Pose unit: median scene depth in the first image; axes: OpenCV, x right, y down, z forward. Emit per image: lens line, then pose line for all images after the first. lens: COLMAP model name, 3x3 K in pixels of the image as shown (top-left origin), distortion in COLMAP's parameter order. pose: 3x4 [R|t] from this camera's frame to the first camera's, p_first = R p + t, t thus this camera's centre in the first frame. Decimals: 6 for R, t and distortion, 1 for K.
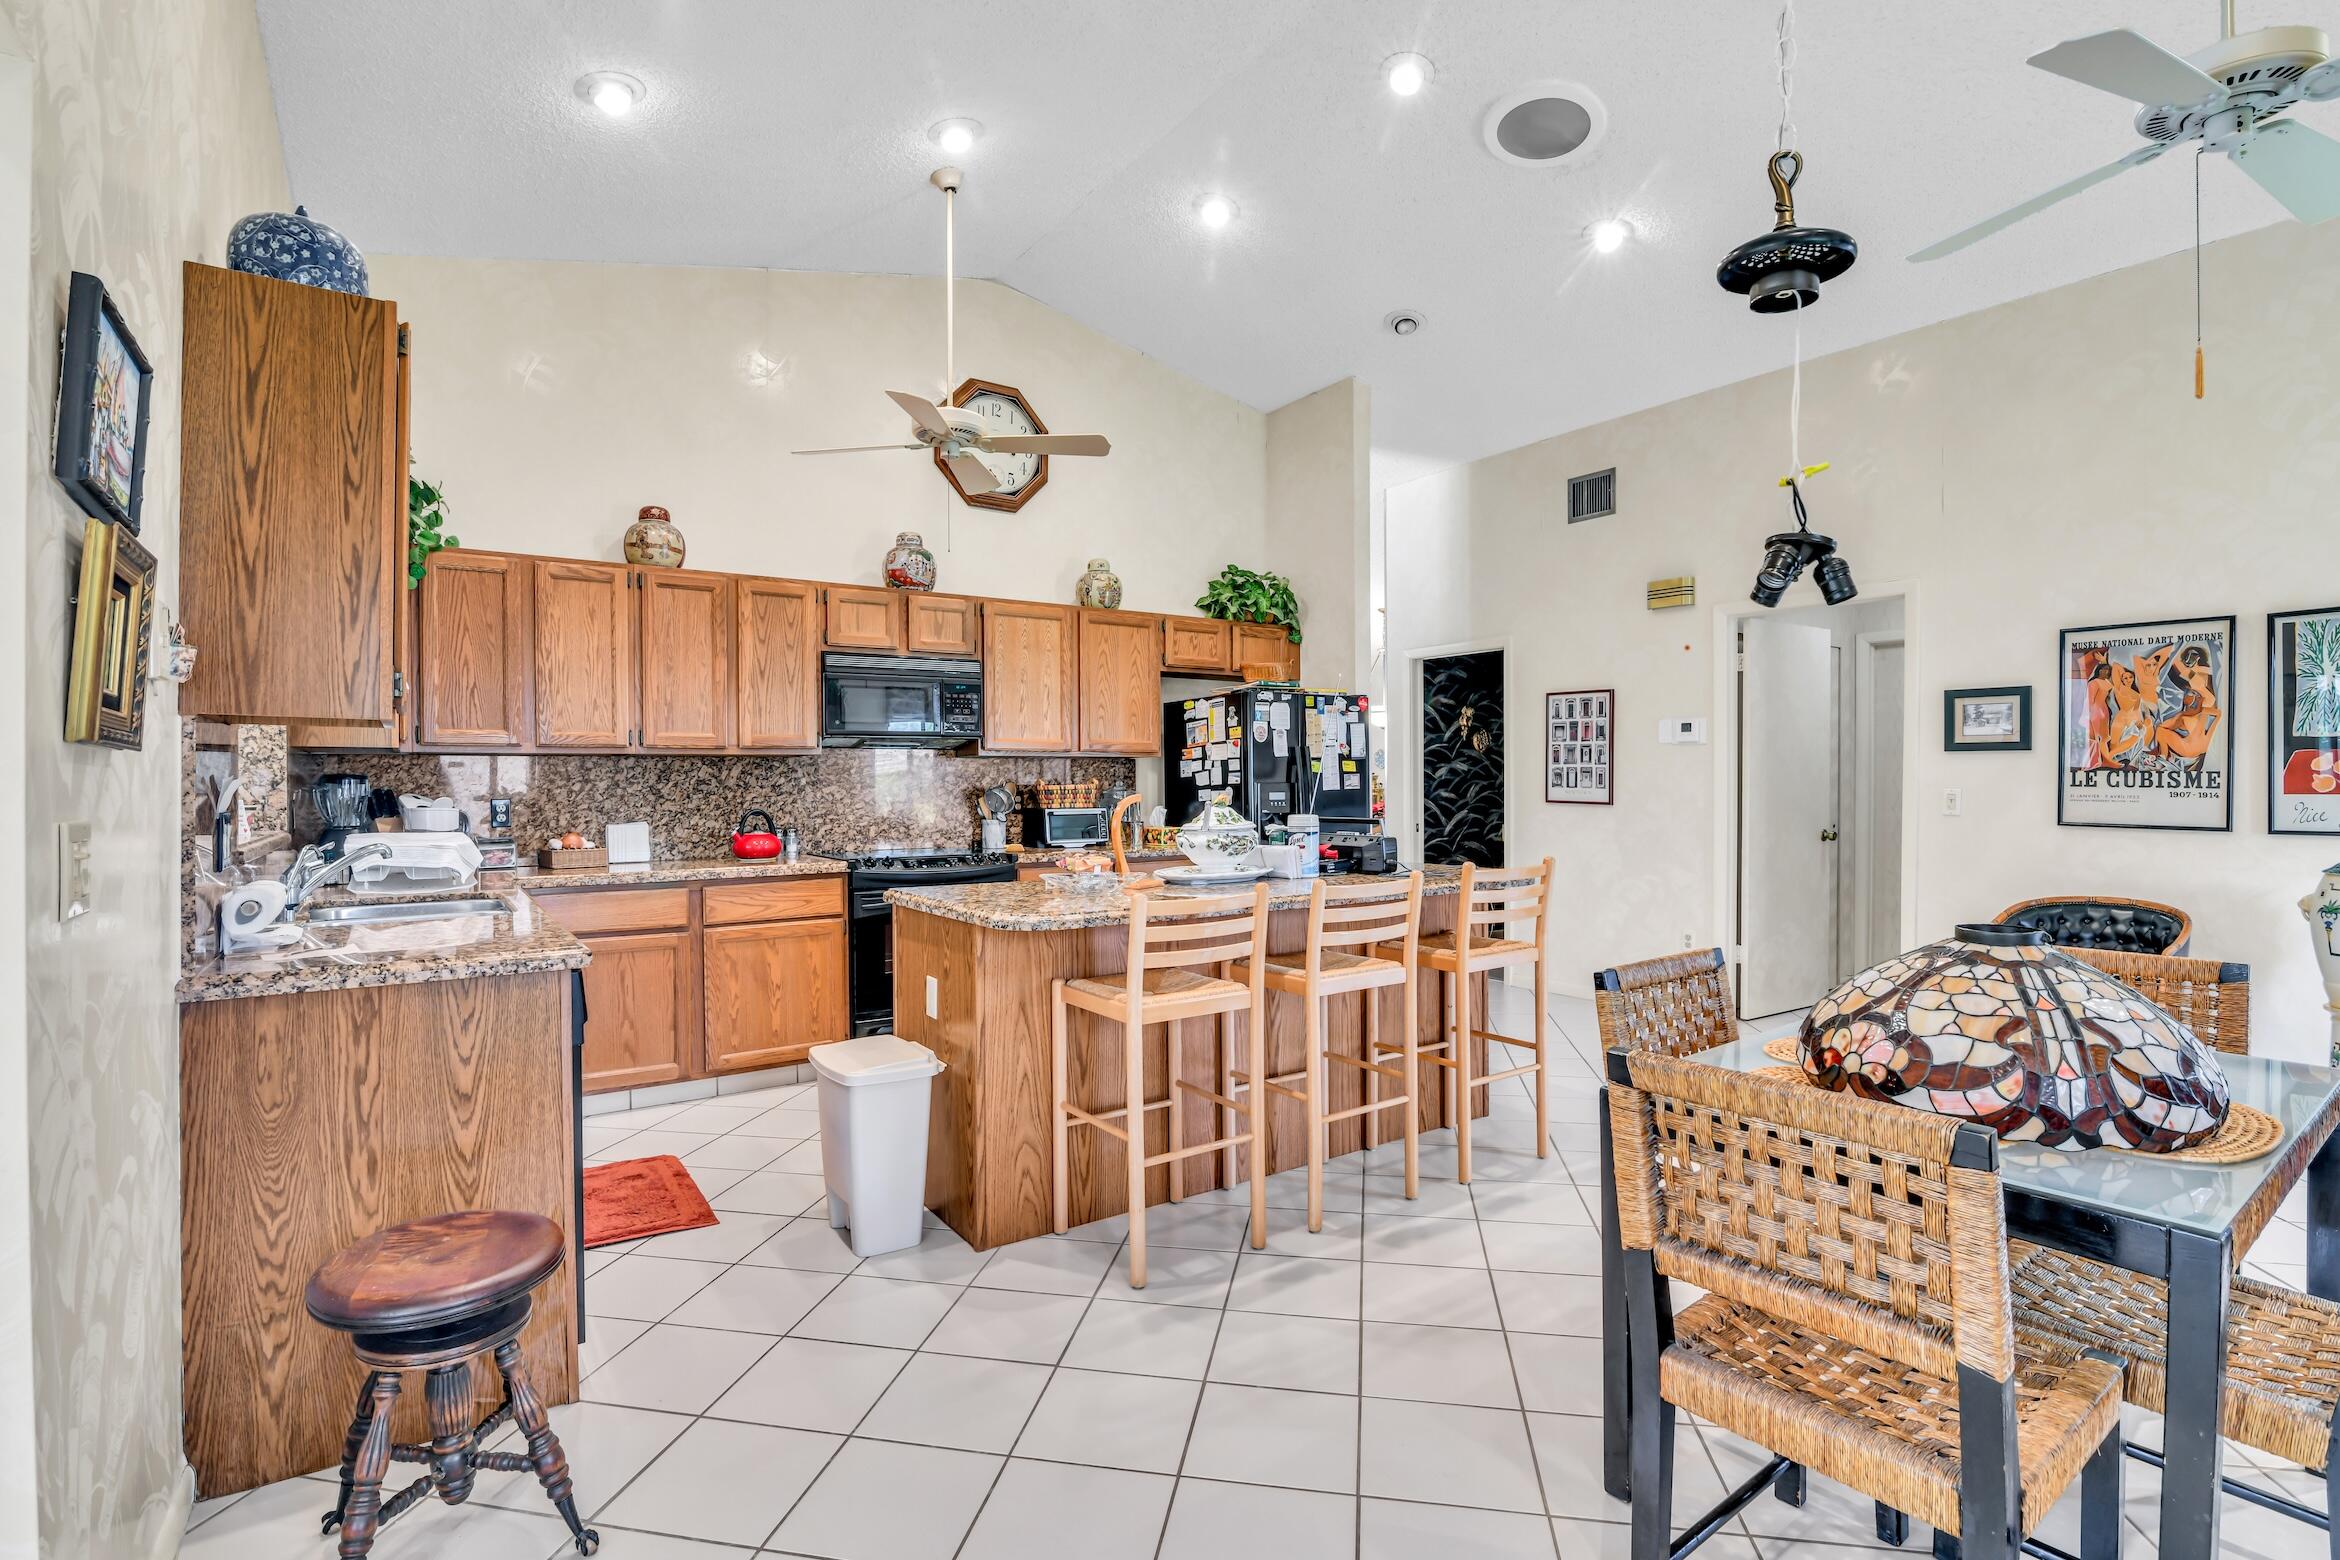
lens RADIAL K [[1108.8, 0, 1156.1], [0, 1108.8, 796.6], [0, 0, 1]] dist [-0.010012, -0.000682]
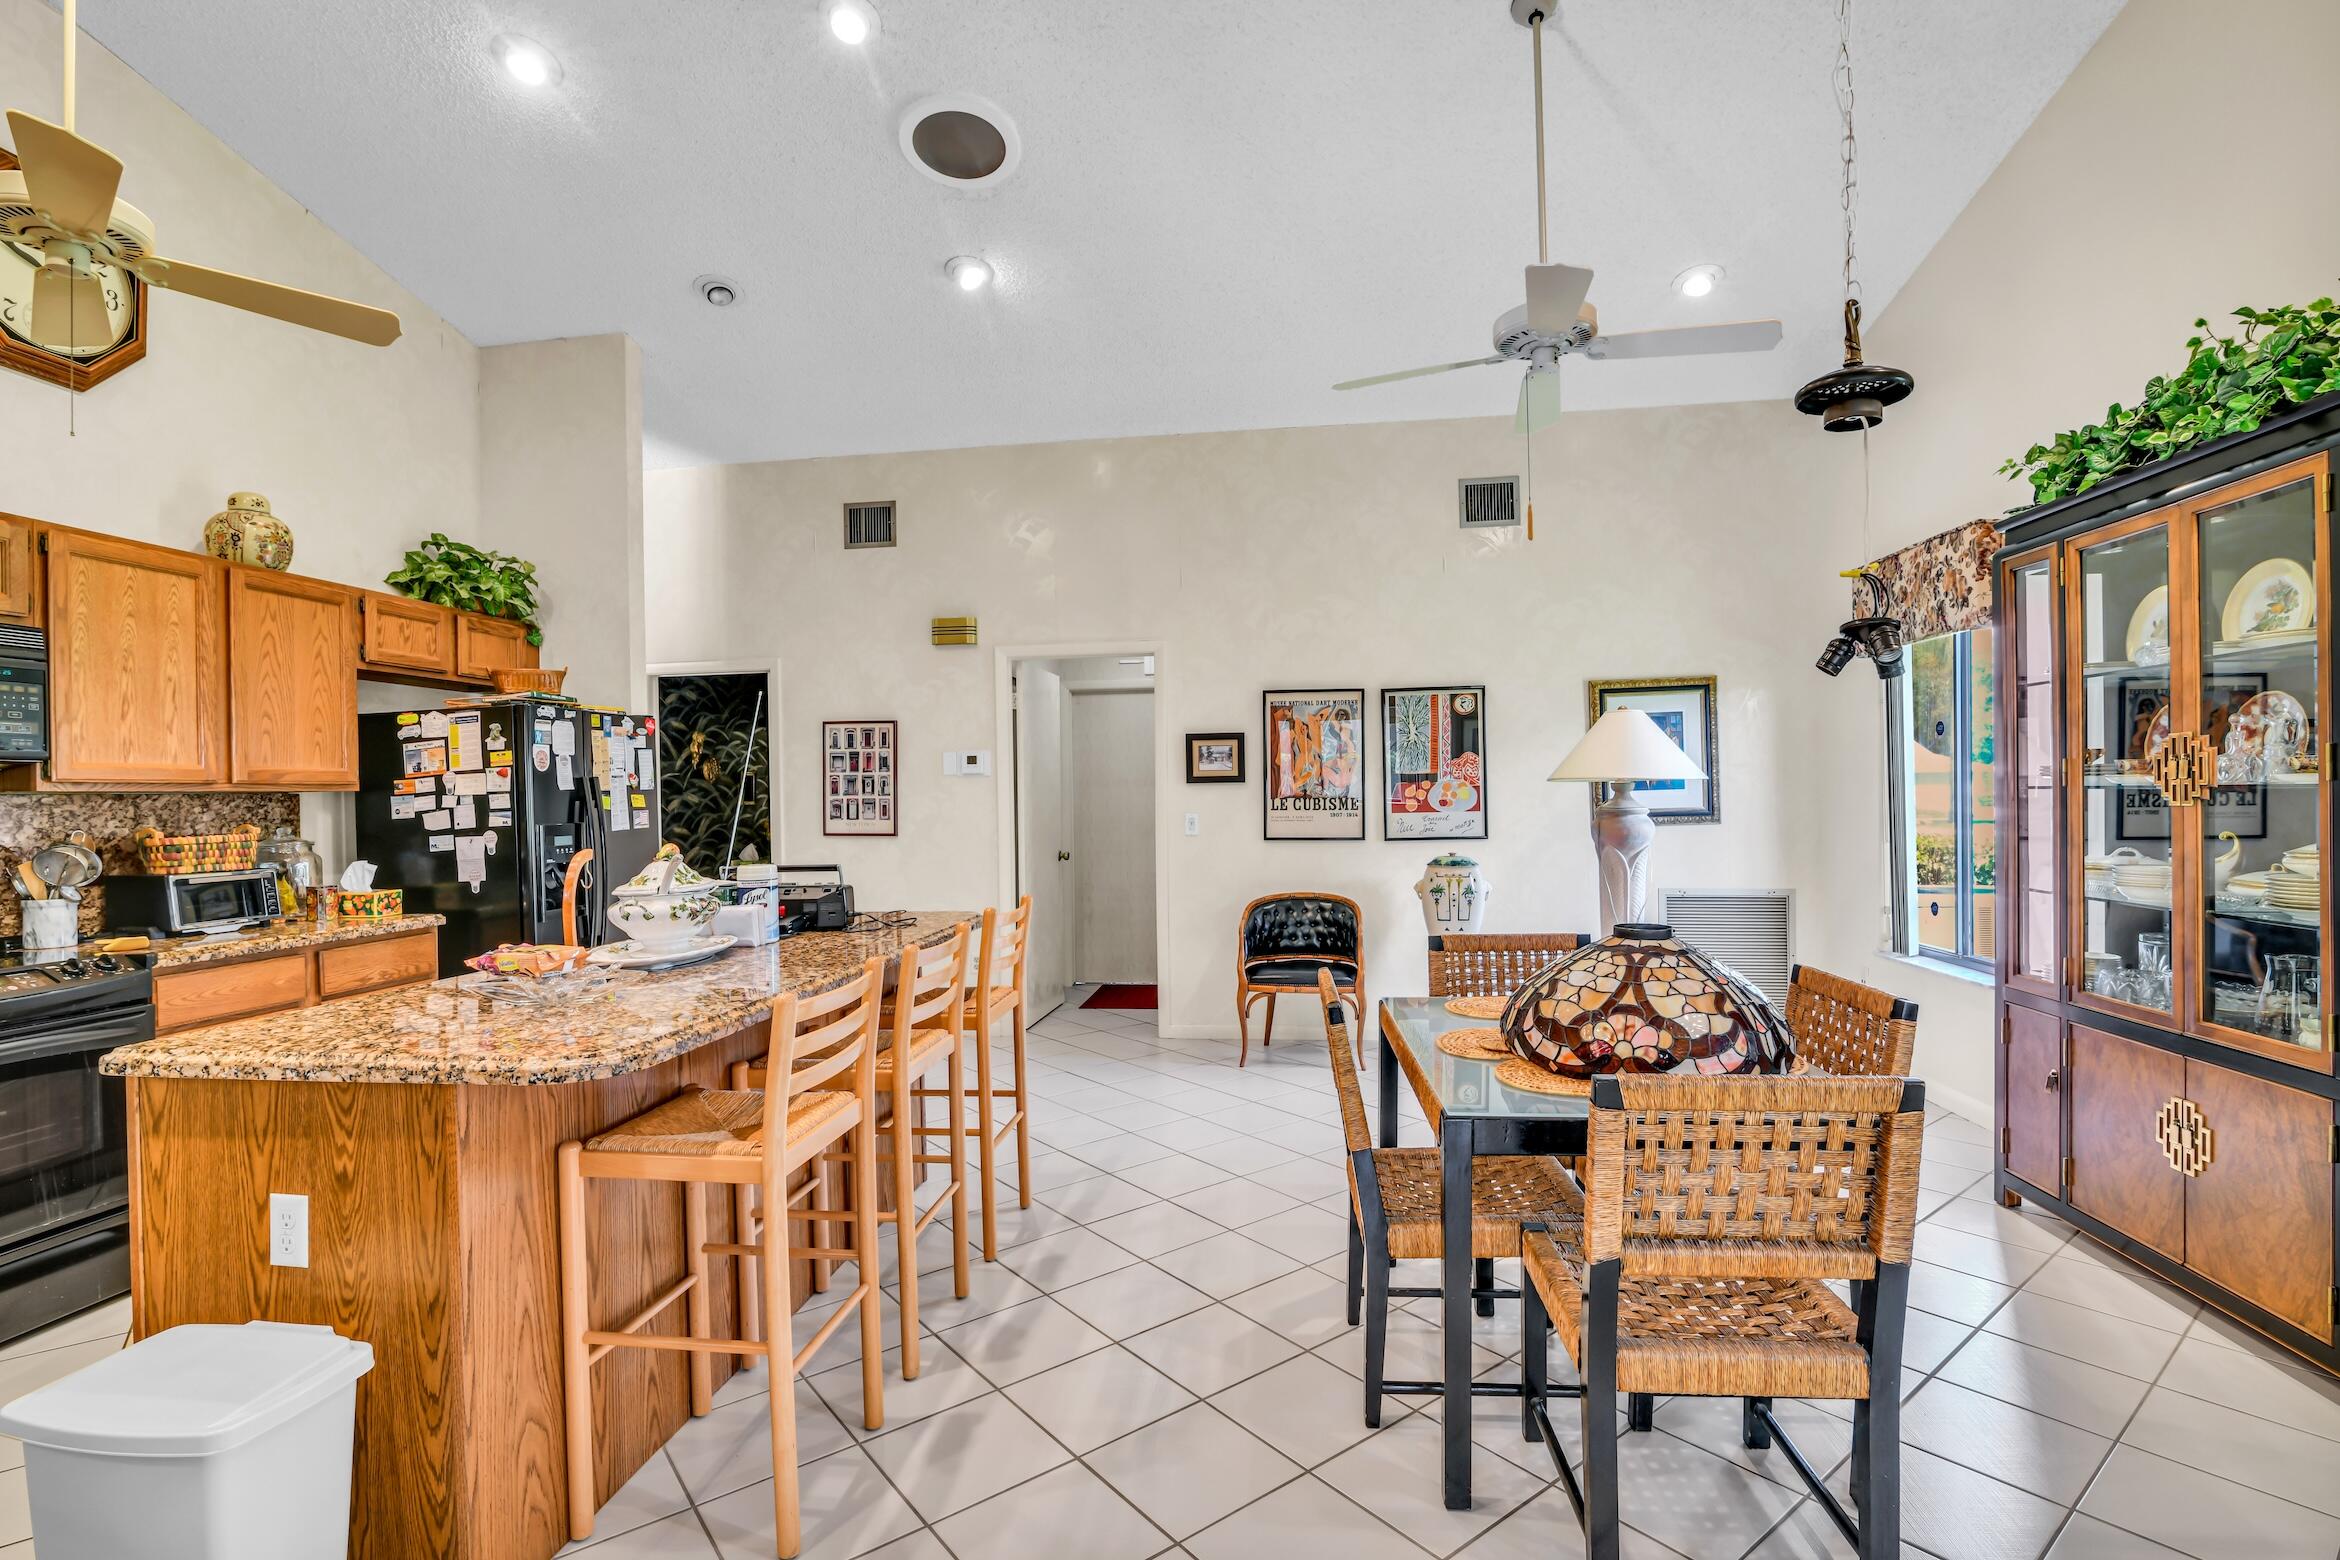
lens RADIAL K [[1099.3, 0, 1164.0], [0, 1099.3, 794.4], [0, 0, 1]] dist [-0.015033, -0.000617]
pose [[0.665936, -0.008585, 0.745960, -0.179514], [0.028026, 0.999516, -0.013517, -0.010719], [-0.745483, 0.029908, 0.665854, 0.171203]]
